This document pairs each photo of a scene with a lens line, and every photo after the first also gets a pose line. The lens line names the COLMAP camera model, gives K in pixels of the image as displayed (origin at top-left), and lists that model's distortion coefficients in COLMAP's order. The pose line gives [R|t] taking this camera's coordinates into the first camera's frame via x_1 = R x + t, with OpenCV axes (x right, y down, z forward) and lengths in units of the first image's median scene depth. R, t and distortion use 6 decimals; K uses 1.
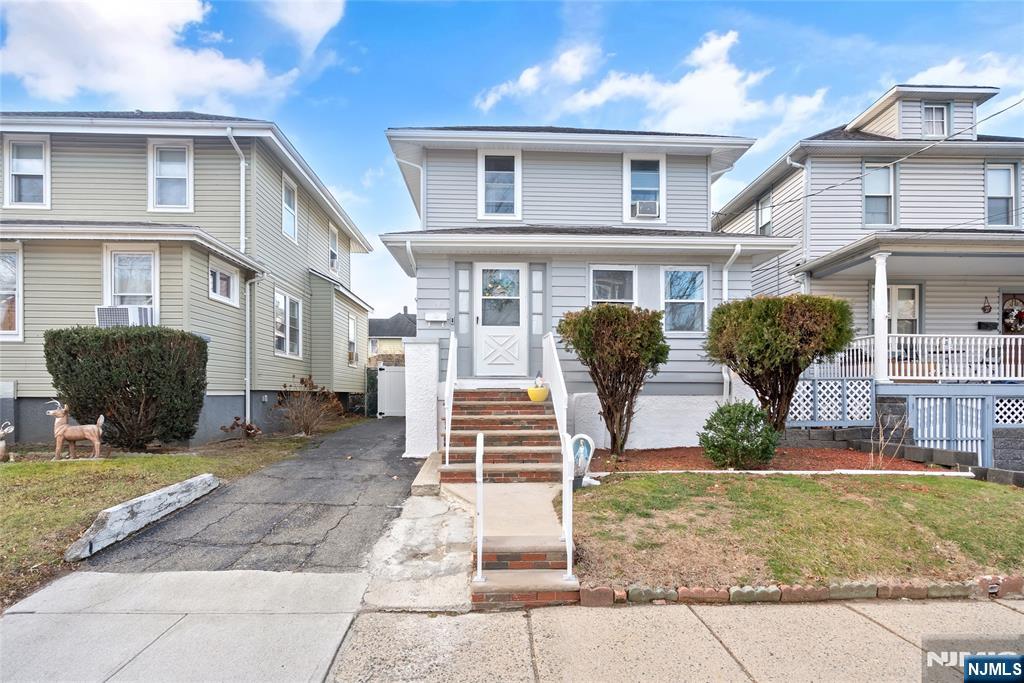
lens RADIAL K [[491.0, 0, 510.9], [0, 491.0, 356.2], [0, 0, 1]] dist [-0.004466, 0.000343]
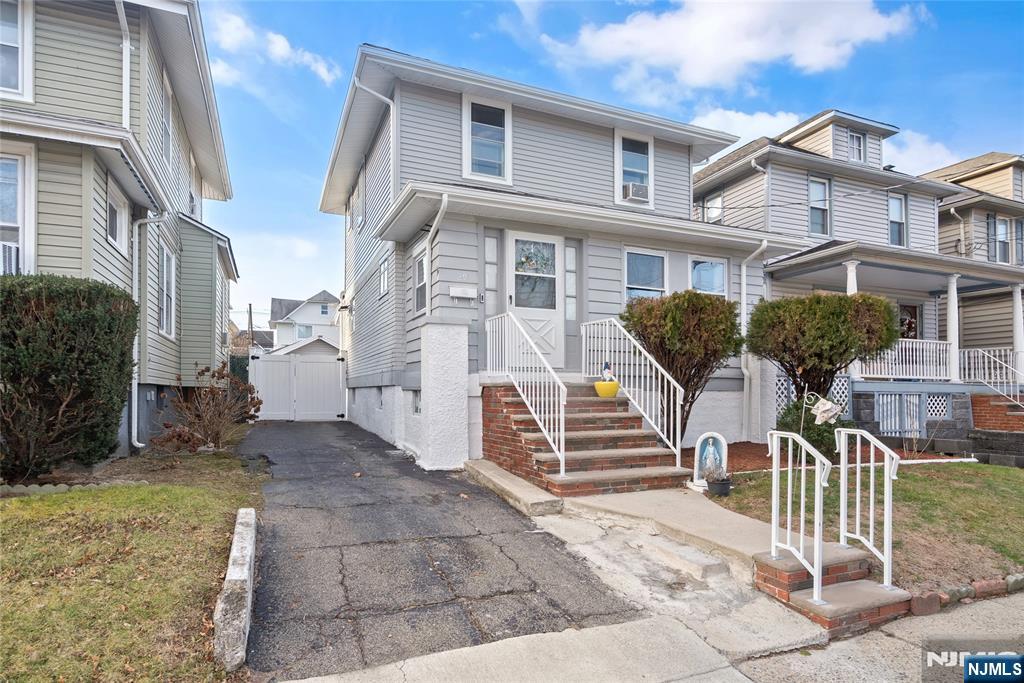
lens RADIAL K [[548.8, 0, 617.2], [0, 548.8, 342.7], [0, 0, 1]] dist [0.004540, -0.001029]
pose [[0.931514, 0.033100, 0.362195, -0.226550], [-0.029102, 0.999440, -0.016490, 0.008735], [-0.362538, 0.004820, 0.931956, 0.069911]]
